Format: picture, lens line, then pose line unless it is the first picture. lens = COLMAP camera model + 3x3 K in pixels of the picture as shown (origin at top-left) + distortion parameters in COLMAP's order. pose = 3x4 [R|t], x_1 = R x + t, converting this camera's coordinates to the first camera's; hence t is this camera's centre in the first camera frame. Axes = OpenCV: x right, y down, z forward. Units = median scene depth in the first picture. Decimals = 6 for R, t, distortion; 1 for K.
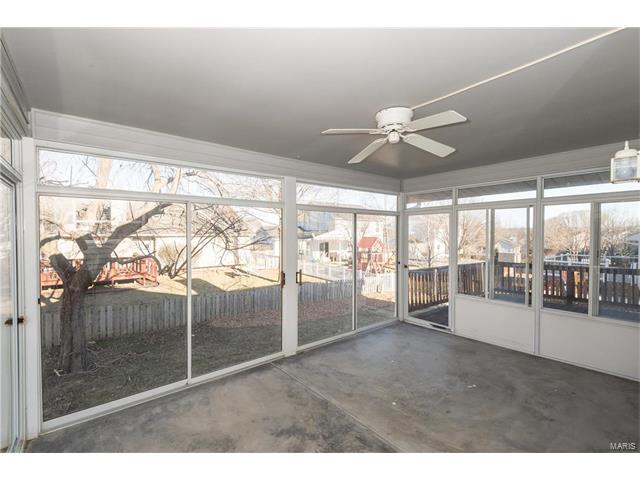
lens RADIAL K [[291.8, 0, 315.4], [0, 291.8, 238.8], [0, 0, 1]] dist [0.022102, -0.000585]
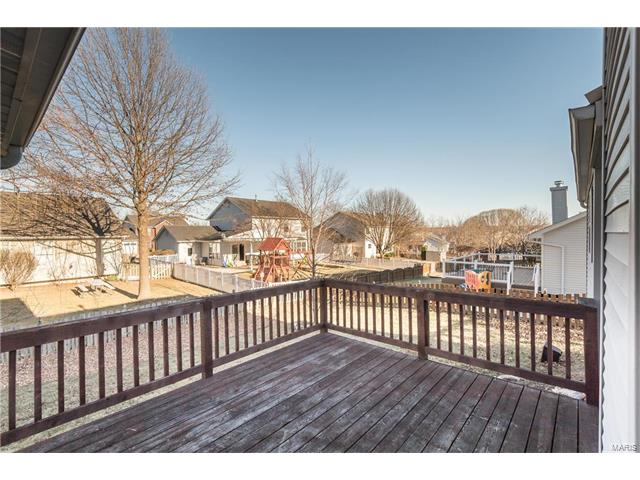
lens RADIAL K [[291.8, 0, 315.4], [0, 291.8, 238.8], [0, 0, 1]] dist [0.022102, -0.000585]
pose [[0.986983, -0.011896, 0.160383, 0.119385], [0.011730, 0.999929, 0.001978, -0.001979], [-0.160395, -0.000071, 0.987053, 0.100666]]
